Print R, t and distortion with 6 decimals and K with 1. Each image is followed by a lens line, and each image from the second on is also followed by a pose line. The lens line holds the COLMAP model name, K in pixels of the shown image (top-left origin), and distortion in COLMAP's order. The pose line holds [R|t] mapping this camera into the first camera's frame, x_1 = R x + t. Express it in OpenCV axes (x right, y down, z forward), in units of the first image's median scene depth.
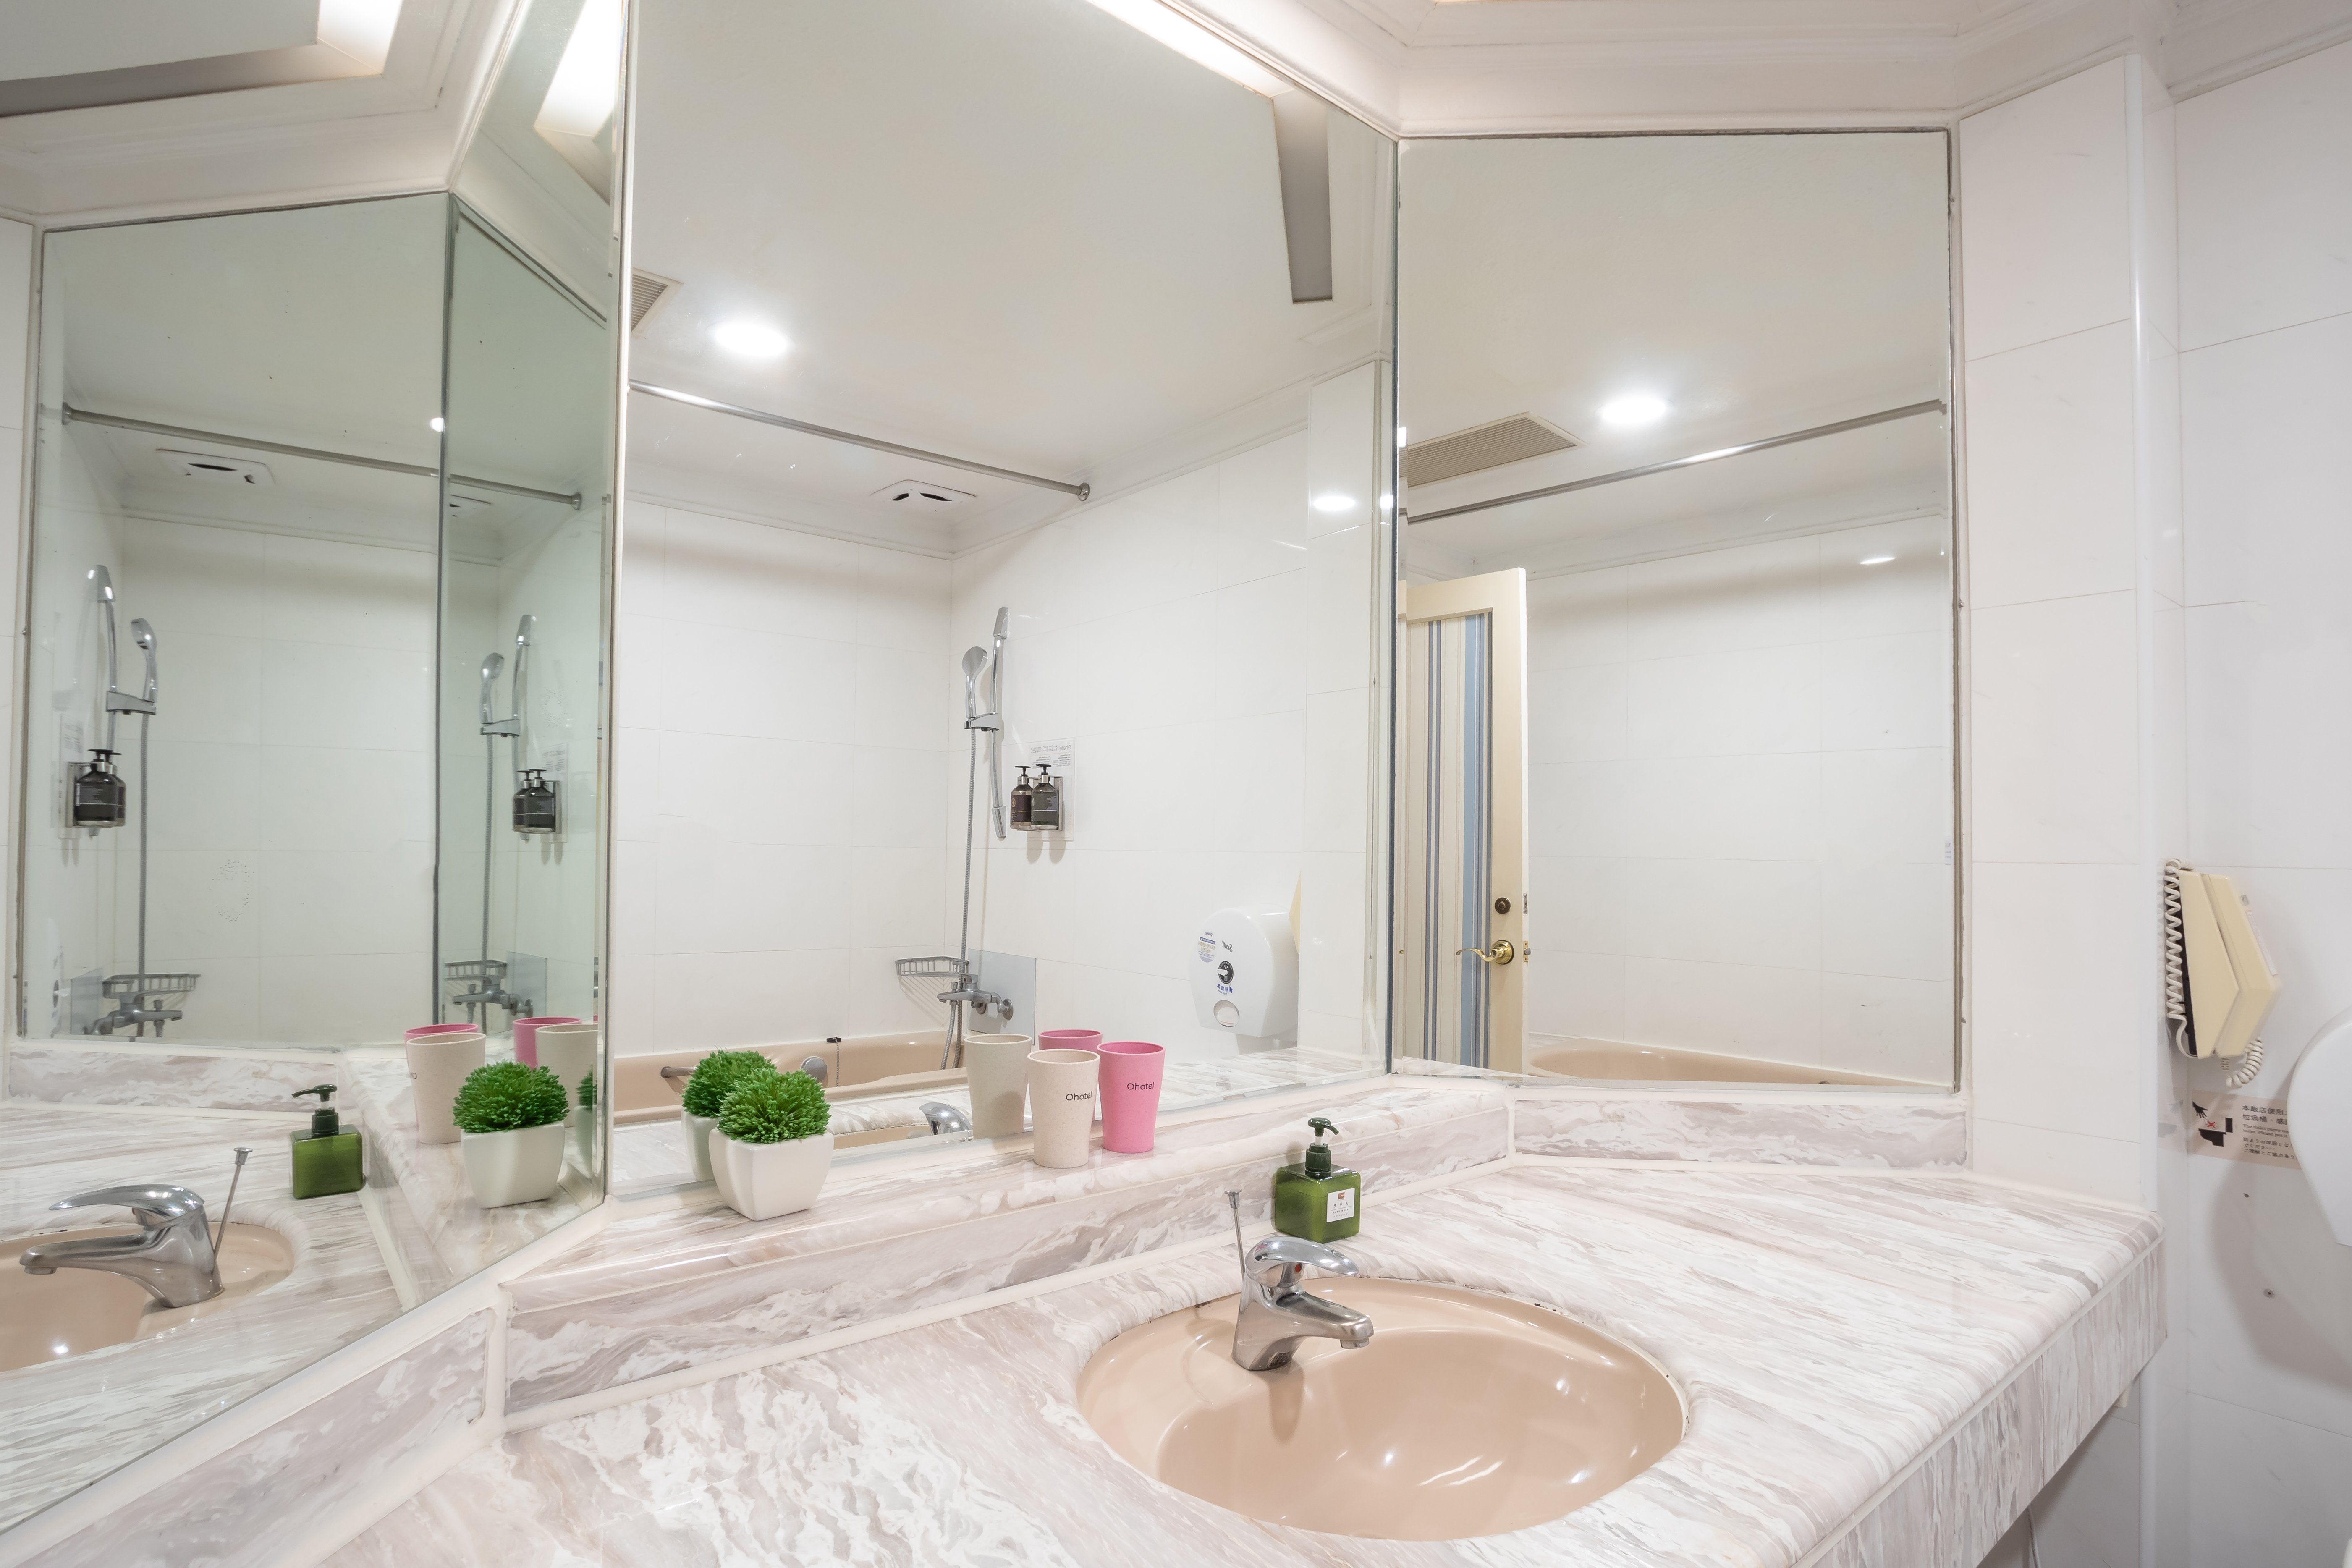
lens RADIAL K [[1080.7, 0, 1166.7], [0, 1080.7, 818.6], [0, 0, 1]] dist [-0.026033, 0.004898]
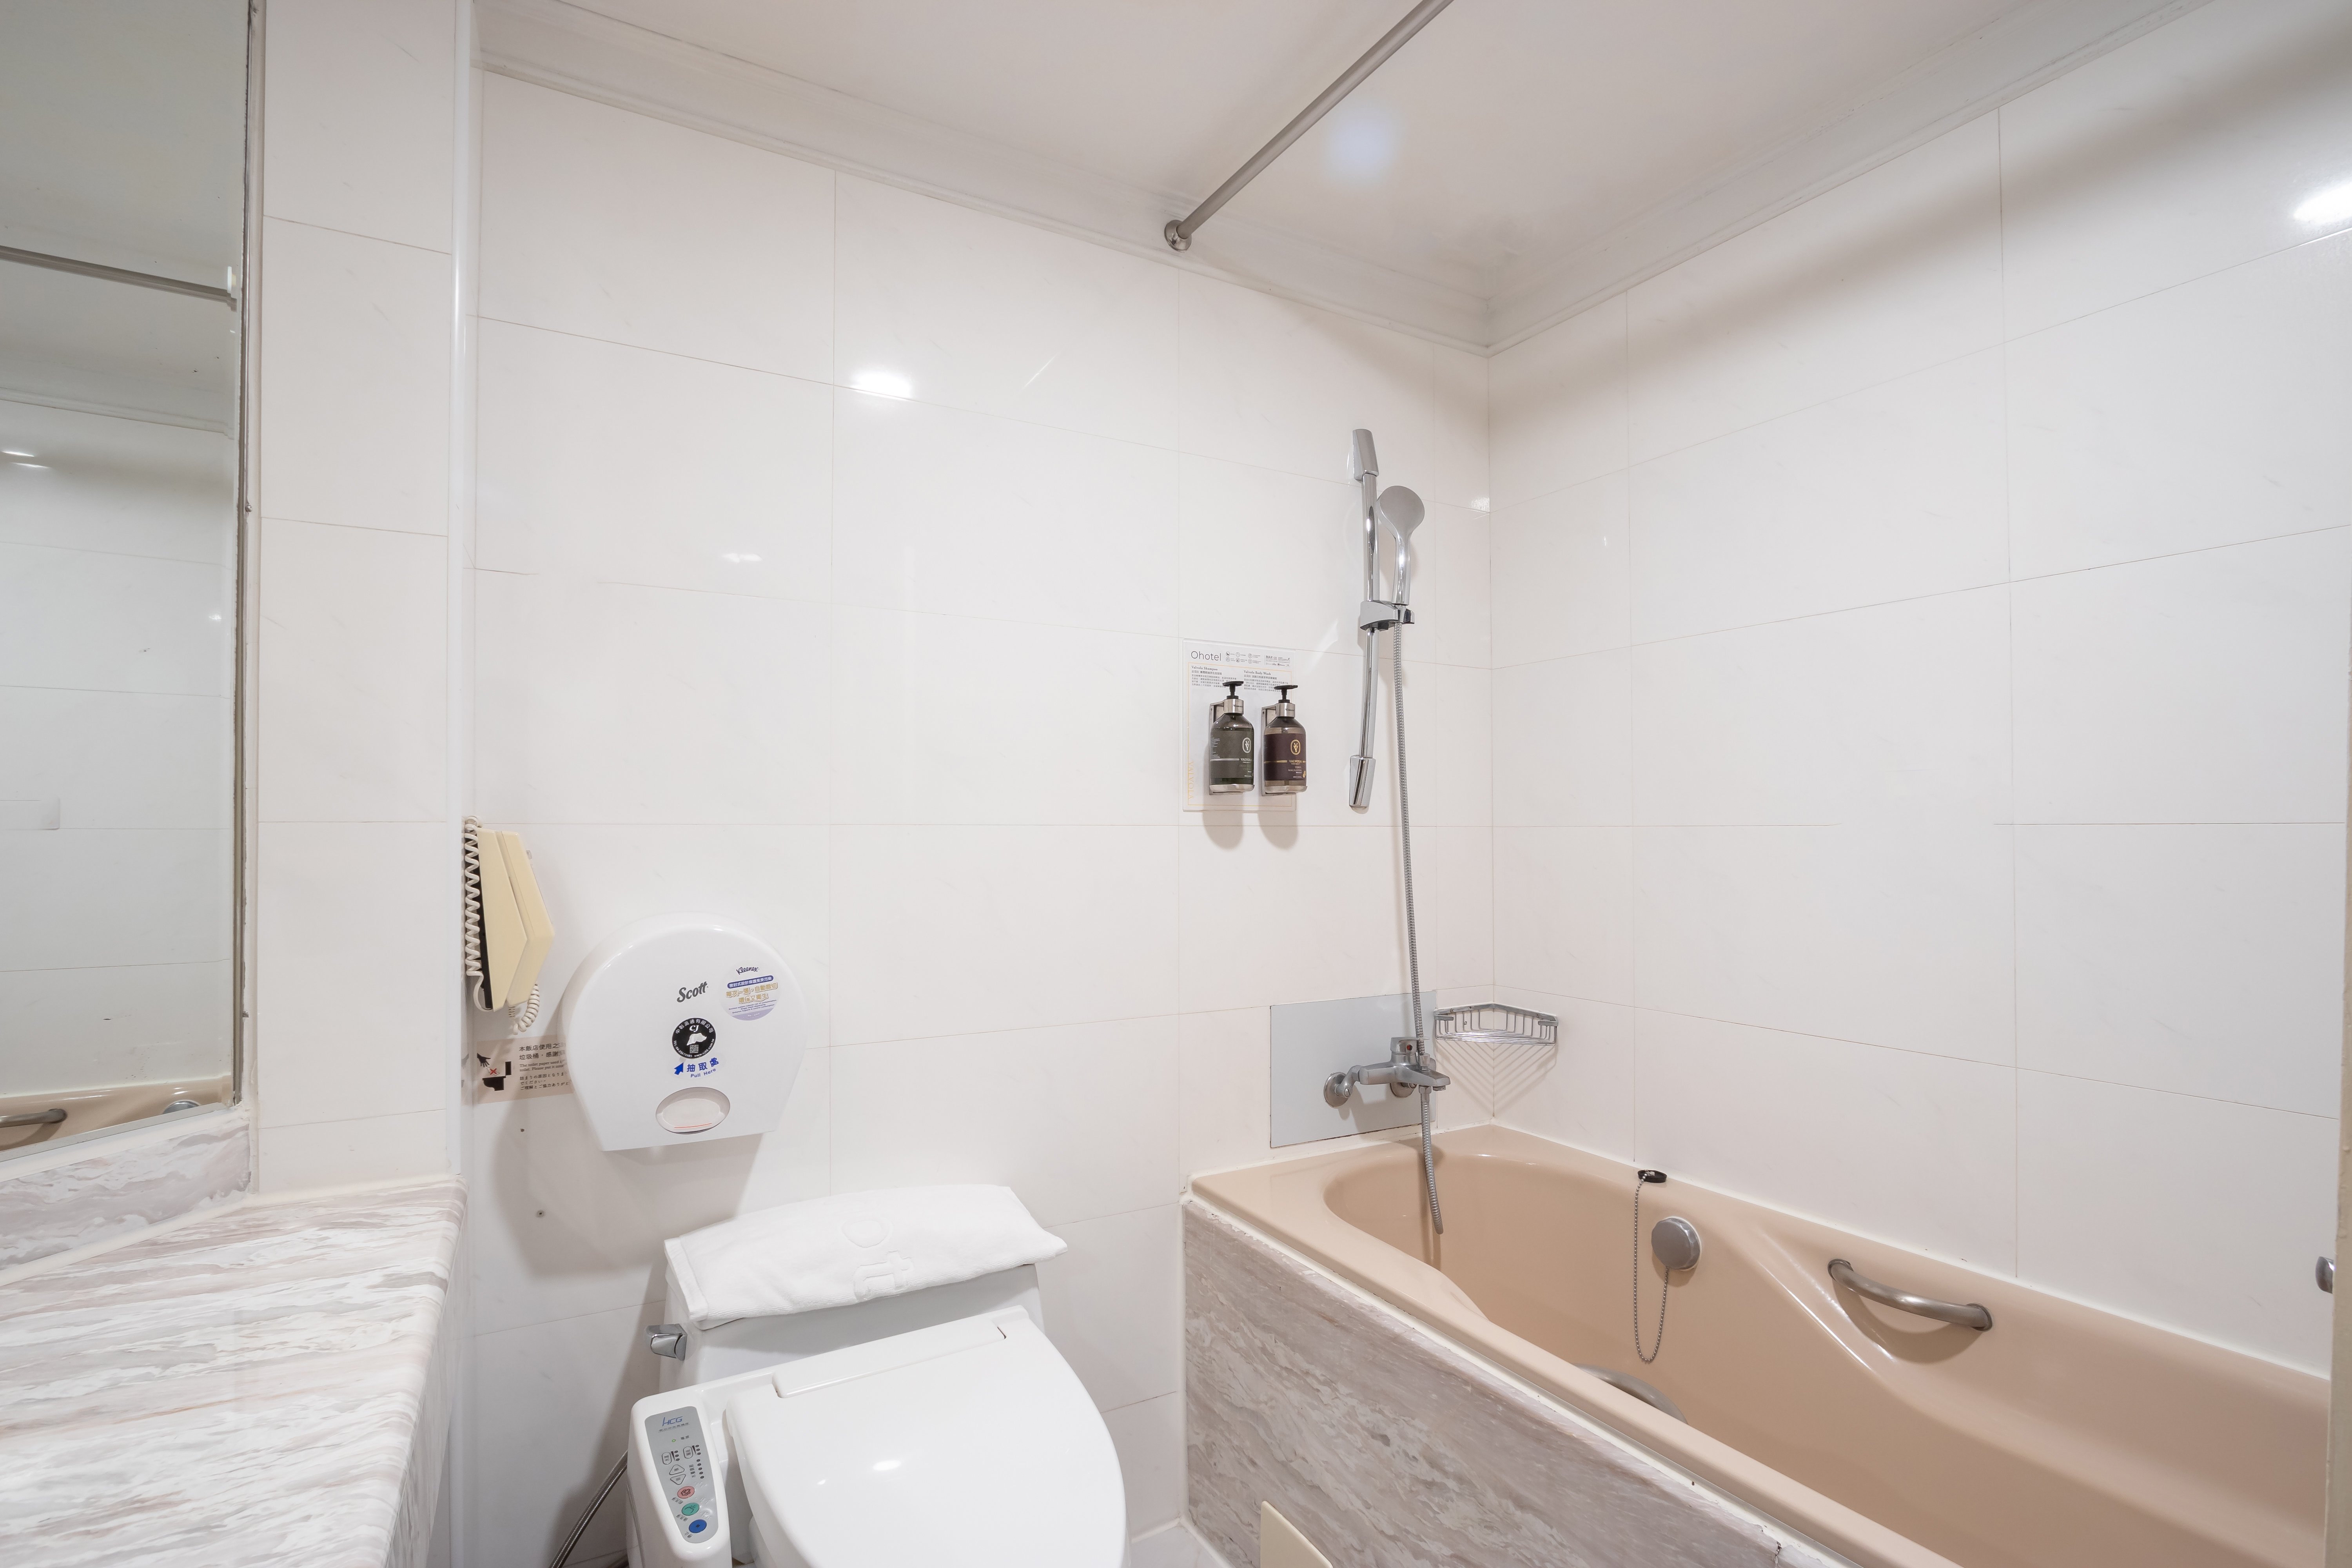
lens RADIAL K [[1080.8, 0, 1166.7], [0, 1080.8, 818.6], [0, 0, 1]] dist [-0.026033, 0.004898]
pose [[0.147957, -0.007224, 0.988967, 0.049567], [-0.026032, 0.999598, 0.011196, 0.011782], [-0.988651, -0.027401, 0.147710, 0.203529]]
